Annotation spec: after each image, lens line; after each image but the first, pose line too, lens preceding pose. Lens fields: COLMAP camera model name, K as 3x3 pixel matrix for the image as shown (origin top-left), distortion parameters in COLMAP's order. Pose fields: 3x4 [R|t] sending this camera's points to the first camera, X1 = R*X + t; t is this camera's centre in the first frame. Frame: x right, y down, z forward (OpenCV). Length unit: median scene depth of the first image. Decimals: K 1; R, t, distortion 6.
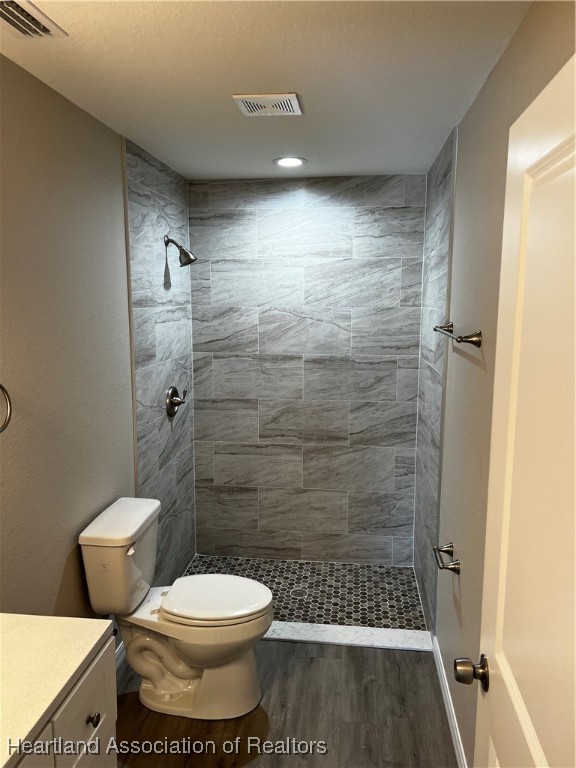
lens RADIAL K [[568.4, 0, 291.0], [0, 568.4, 386.5], [0, 0, 1]] dist [0.031783, -0.039369]
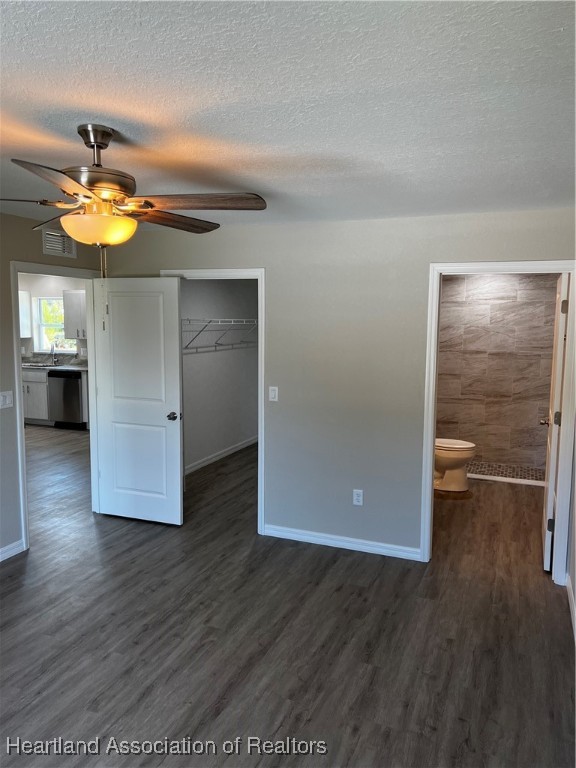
lens RADIAL K [[568.4, 0, 288.3], [0, 568.4, 380.5], [0, 0, 1]] dist [0.031783, -0.039369]
pose [[0.961282, 0.035941, -0.273212, -0.094404], [-0.047583, 0.998215, -0.036102, 0.144360], [0.271427, 0.047705, 0.961276, -1.006922]]
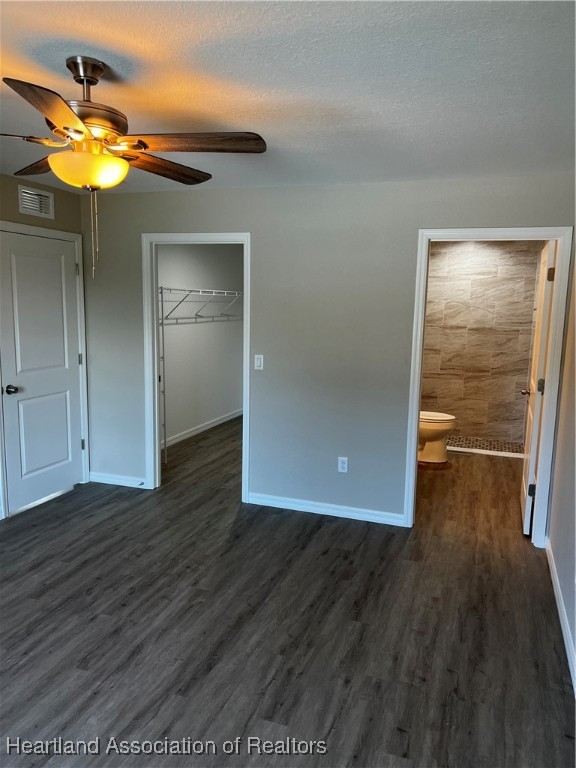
lens RADIAL K [[568.4, 0, 289.4], [0, 568.4, 385.6], [0, 0, 1]] dist [0.031783, -0.039369]
pose [[0.972858, 0.052700, -0.225323, -0.118780], [-0.054038, 0.998539, 0.000228, 0.176873], [0.225005, 0.011954, 0.974284, -1.001932]]
